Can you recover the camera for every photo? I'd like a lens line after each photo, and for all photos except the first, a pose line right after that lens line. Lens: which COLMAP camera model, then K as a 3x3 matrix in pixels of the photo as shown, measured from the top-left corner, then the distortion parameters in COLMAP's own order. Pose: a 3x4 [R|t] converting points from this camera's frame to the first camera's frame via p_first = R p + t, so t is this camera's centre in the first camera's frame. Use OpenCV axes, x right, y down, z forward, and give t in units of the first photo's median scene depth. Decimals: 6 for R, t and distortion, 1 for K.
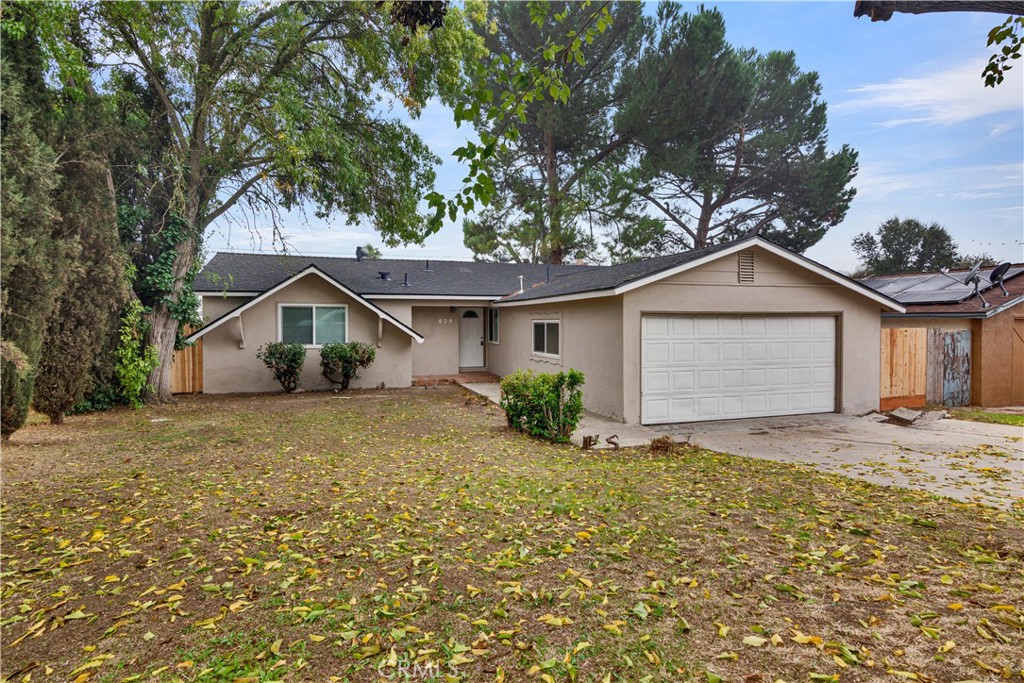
lens RADIAL K [[559.6, 0, 512.0], [0, 559.6, 341.5], [0, 0, 1]] dist [0.002125, 0.000186]
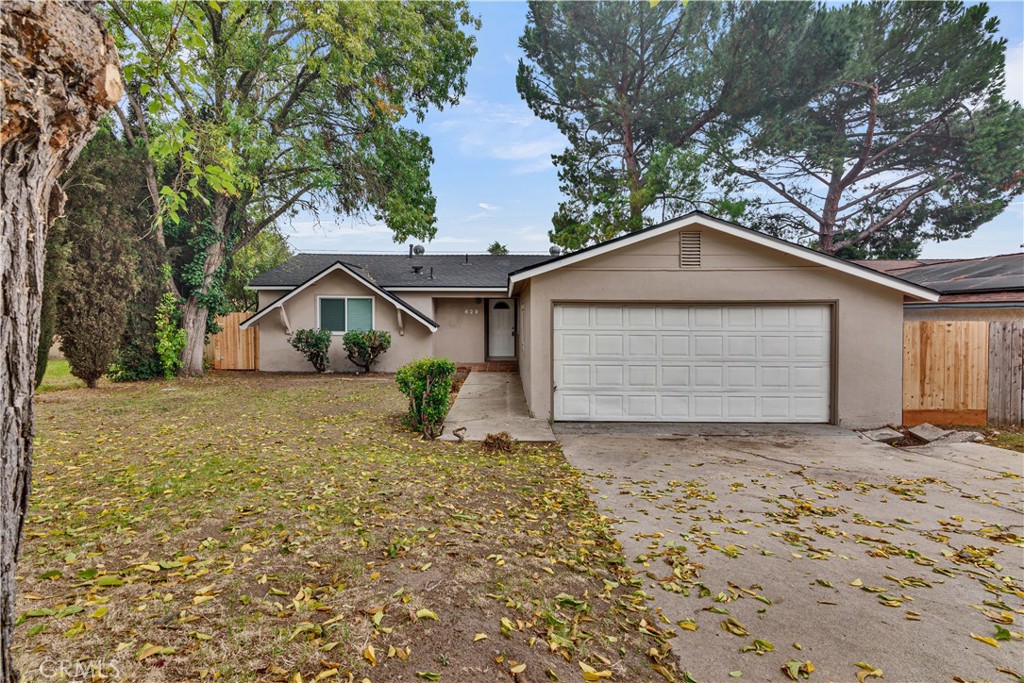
lens RADIAL K [[532.5, 0, 513.2], [0, 532.5, 334.6], [0, 0, 1]] dist [0.011822, 0.000686]
pose [[0.943367, 0.017050, -0.331311, 0.339759], [-0.017004, 0.999851, 0.003039, 0.002165], [0.331314, 0.002766, 0.943517, 0.097617]]
